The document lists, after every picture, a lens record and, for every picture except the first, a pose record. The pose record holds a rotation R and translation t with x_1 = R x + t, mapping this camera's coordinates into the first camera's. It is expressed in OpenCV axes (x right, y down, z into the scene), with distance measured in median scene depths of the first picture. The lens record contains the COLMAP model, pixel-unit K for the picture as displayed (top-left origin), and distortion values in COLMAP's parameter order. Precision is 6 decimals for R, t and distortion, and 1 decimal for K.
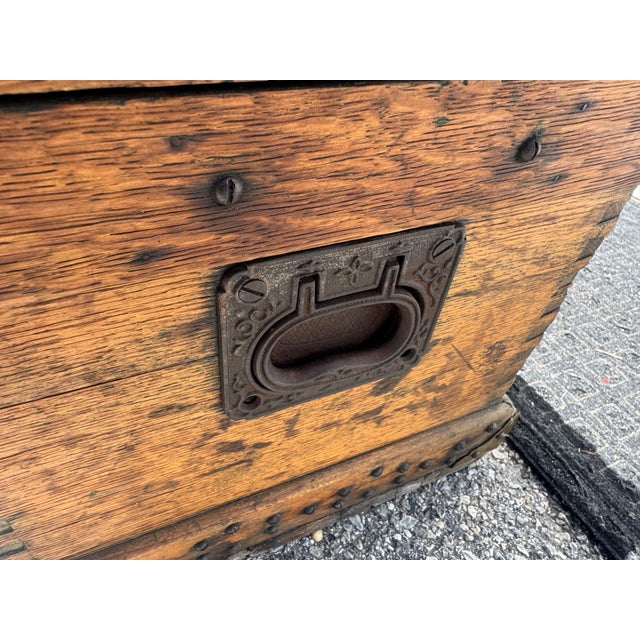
lens RADIAL K [[459.3, 0, 287.4], [0, 459.3, 319.4], [0, 0, 1]] dist [-0.062292, 0.035558]
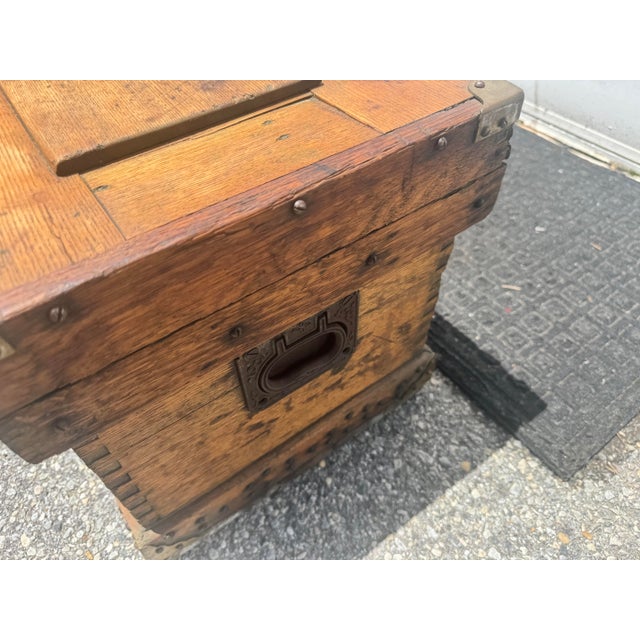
lens RADIAL K [[463.2, 0, 320.0], [0, 463.2, 320.0], [0, 0, 1]] dist [-0.014047, -0.004615]
pose [[0.972243, -0.217862, 0.085322, 0.033858], [0.205696, 0.969667, 0.132045, -0.199776], [-0.111501, -0.110829, 0.987565, -0.482516]]
